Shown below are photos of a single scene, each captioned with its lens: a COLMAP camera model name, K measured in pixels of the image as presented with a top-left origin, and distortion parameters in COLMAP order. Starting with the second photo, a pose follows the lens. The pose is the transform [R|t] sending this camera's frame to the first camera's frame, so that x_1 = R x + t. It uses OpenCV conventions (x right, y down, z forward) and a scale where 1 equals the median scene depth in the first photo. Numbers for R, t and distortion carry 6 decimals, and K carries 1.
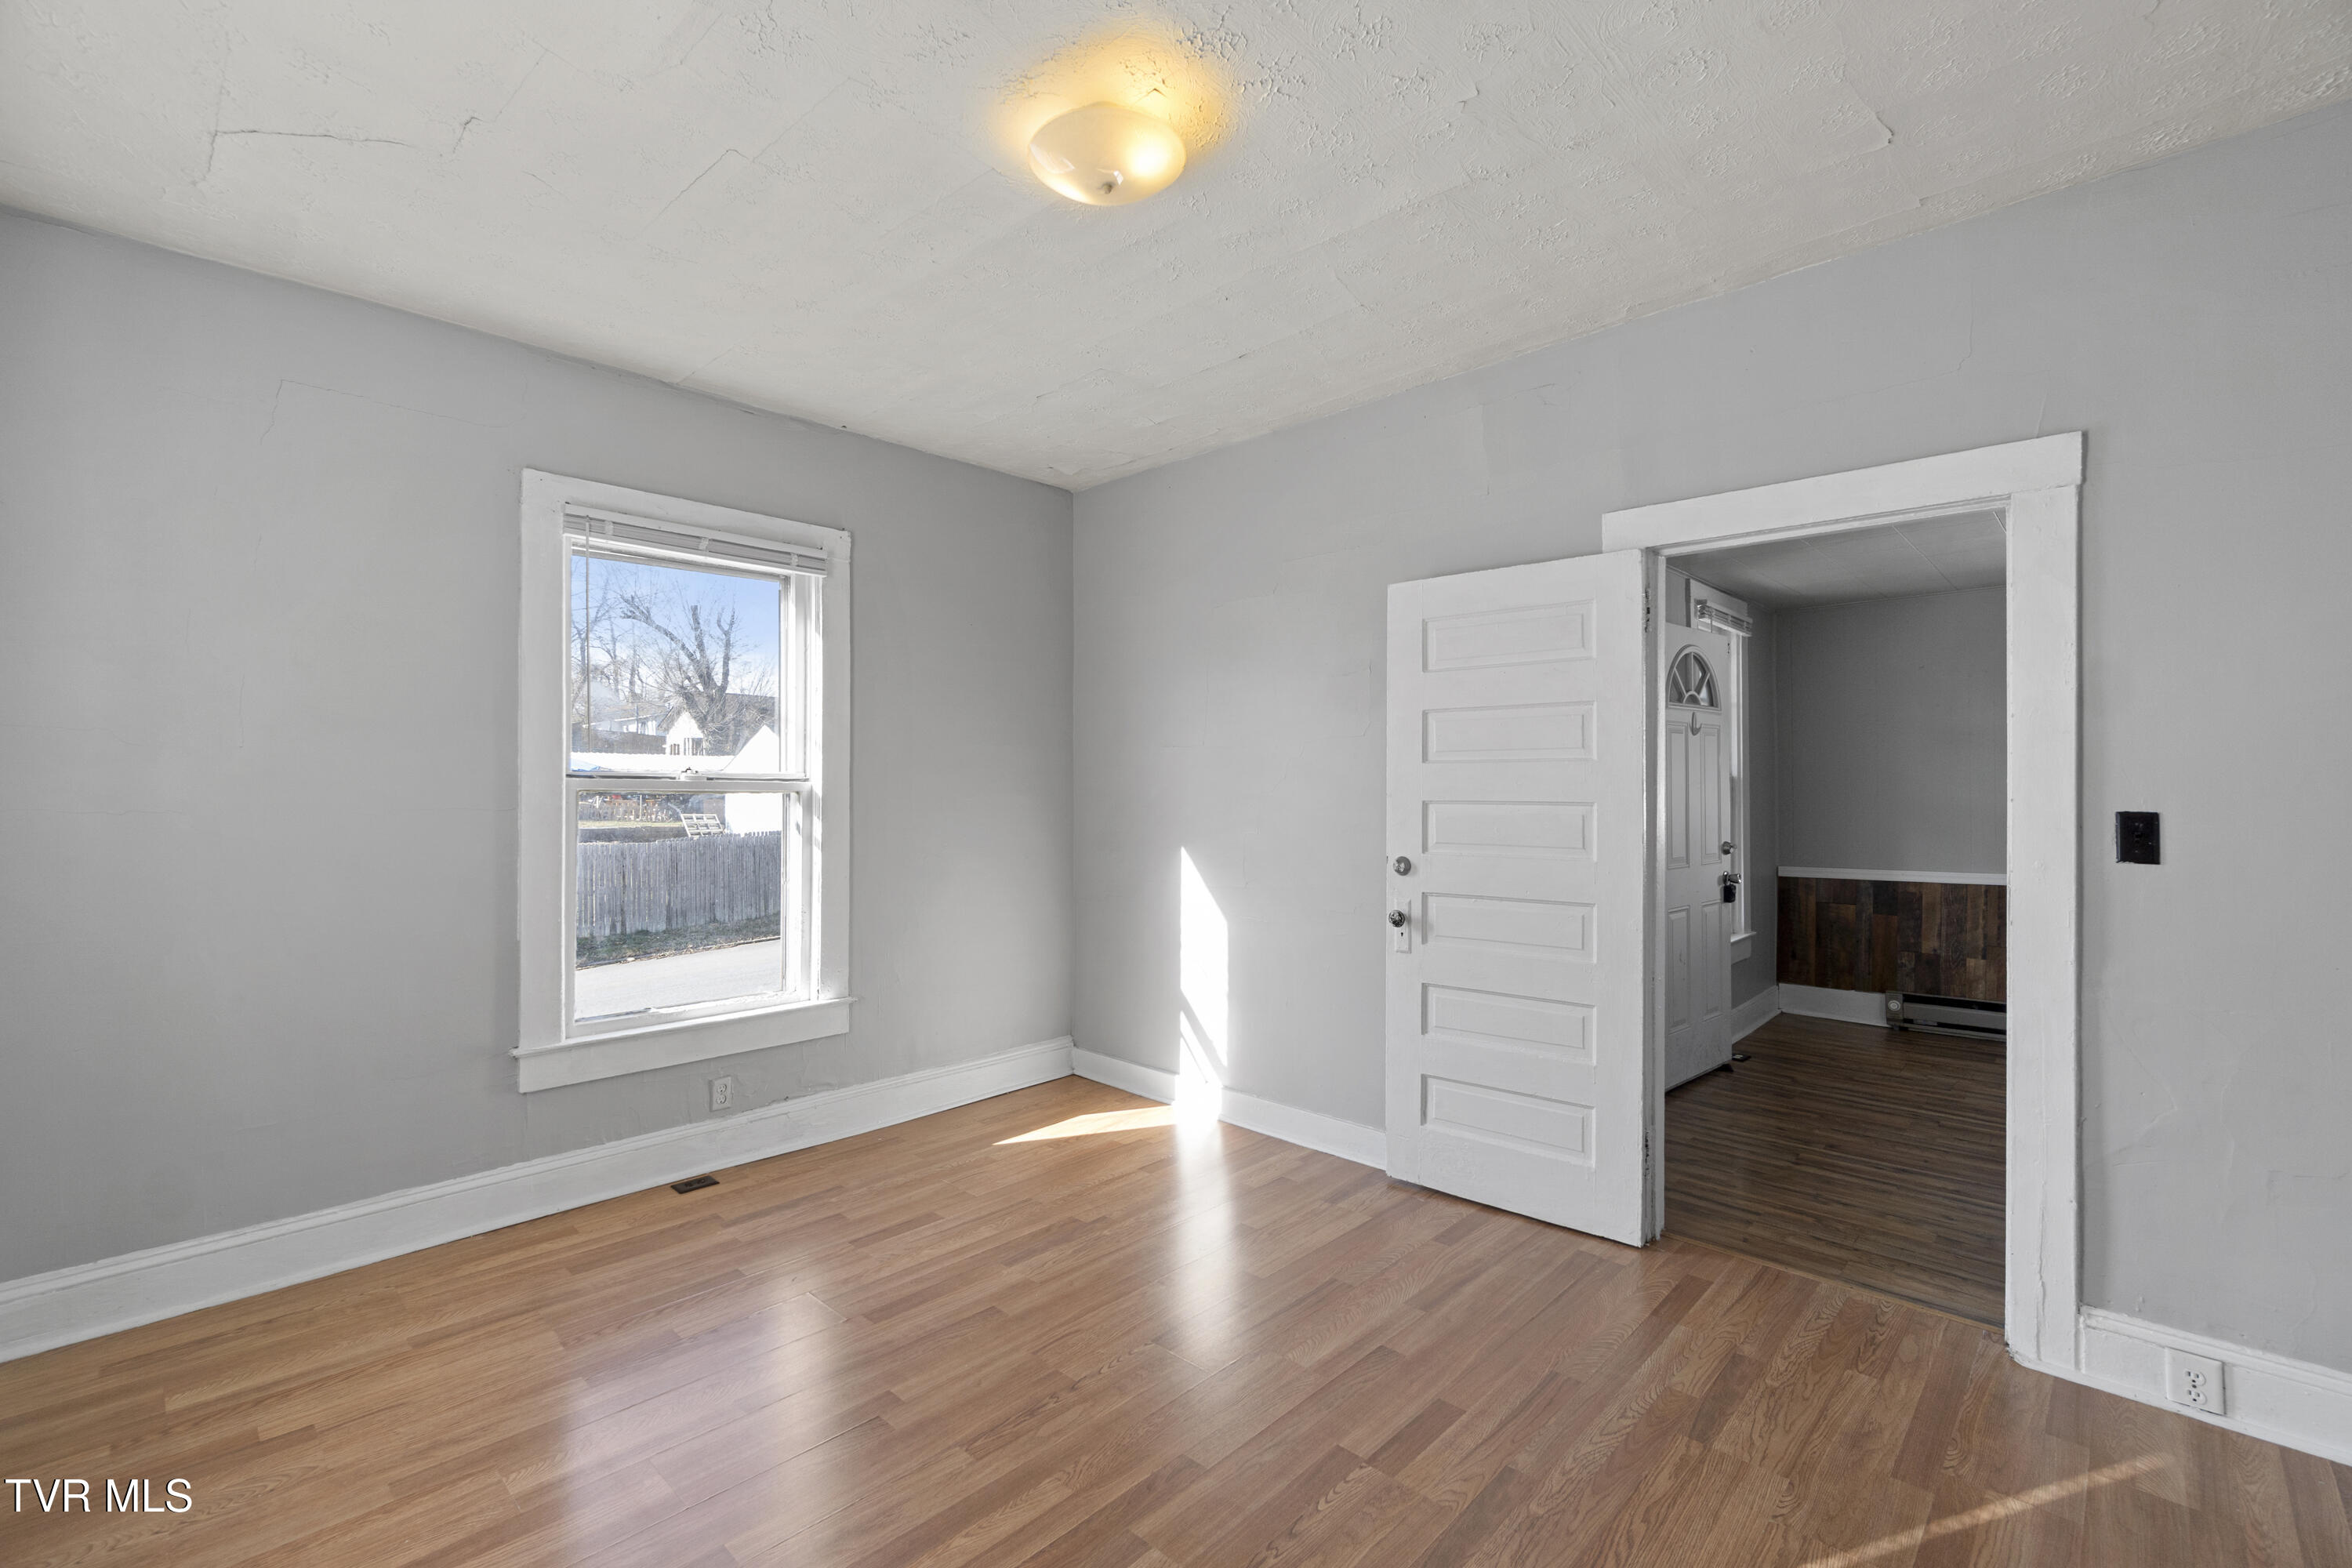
lens RADIAL K [[1023.9, 0, 1171.2], [0, 1023.9, 785.3], [0, 0, 1]] dist [0.000255, 0.000287]
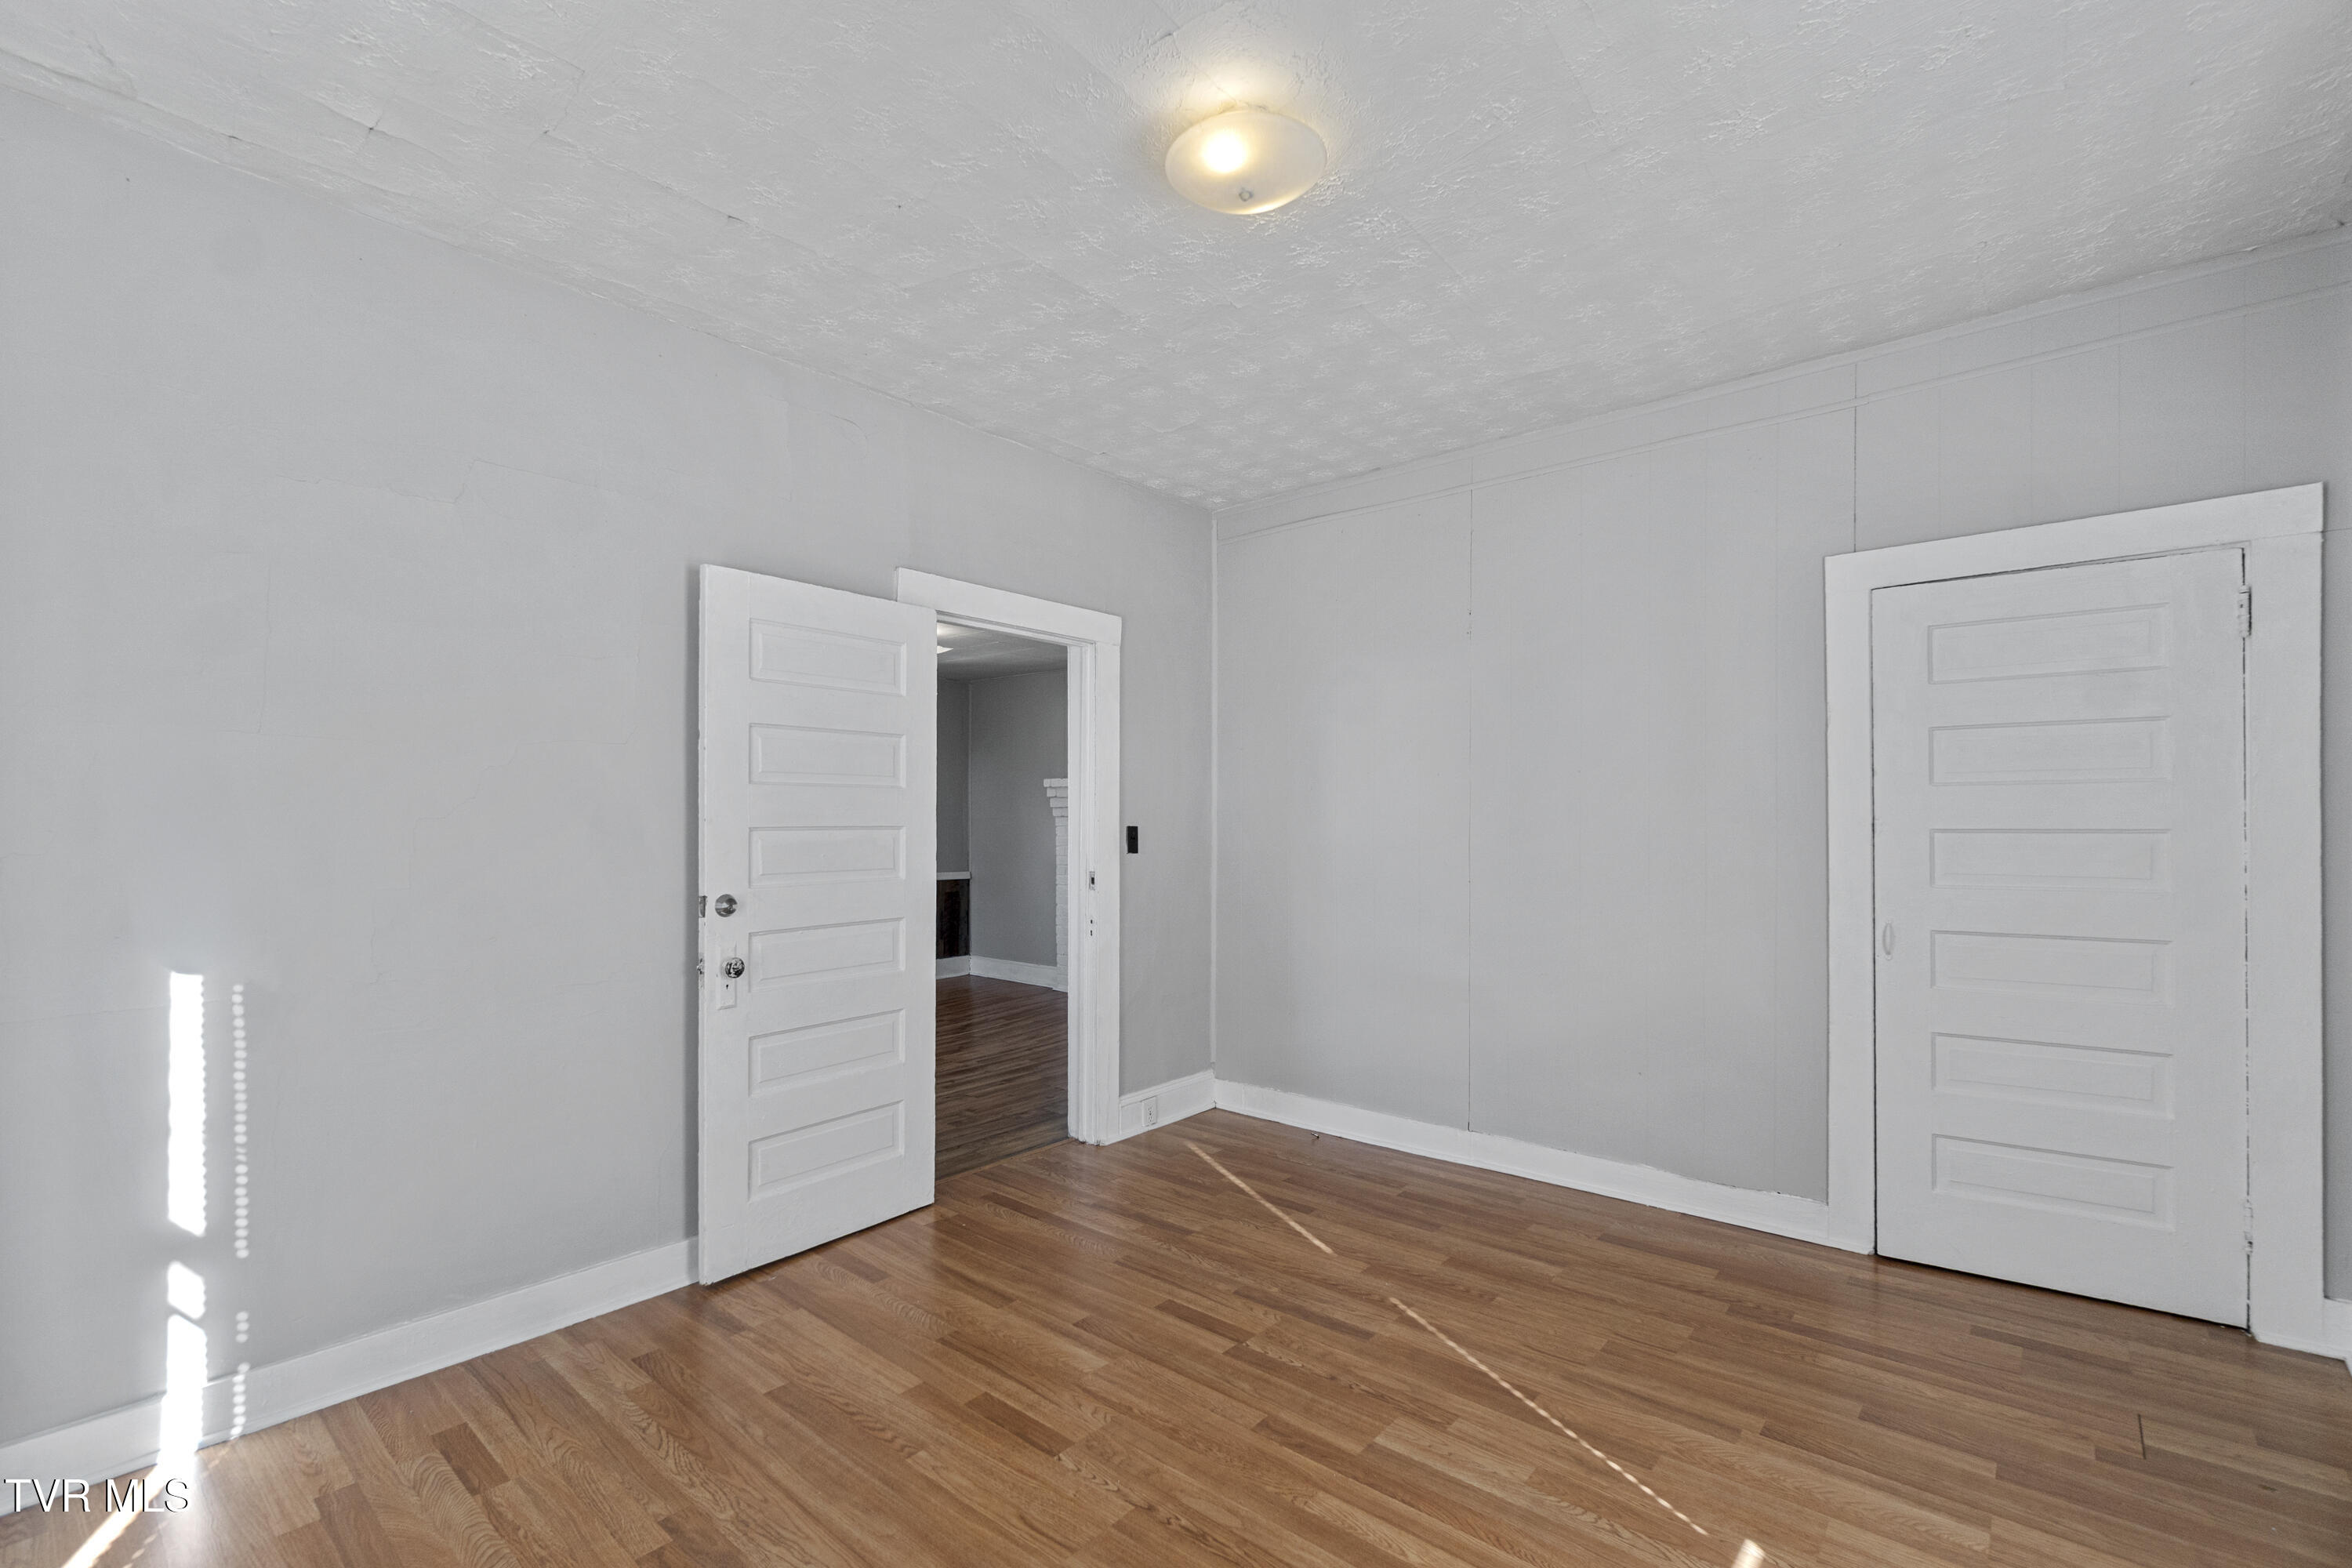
lens RADIAL K [[1023.9, 0, 1167.9], [0, 1023.9, 825.1], [0, 0, 1]] dist [0.000255, 0.000287]
pose [[-0.045543, -0.009367, 0.998918, -0.786834], [-0.002786, 0.999953, 0.009249, 0.005085], [-0.998959, -0.002361, -0.045567, 0.847111]]
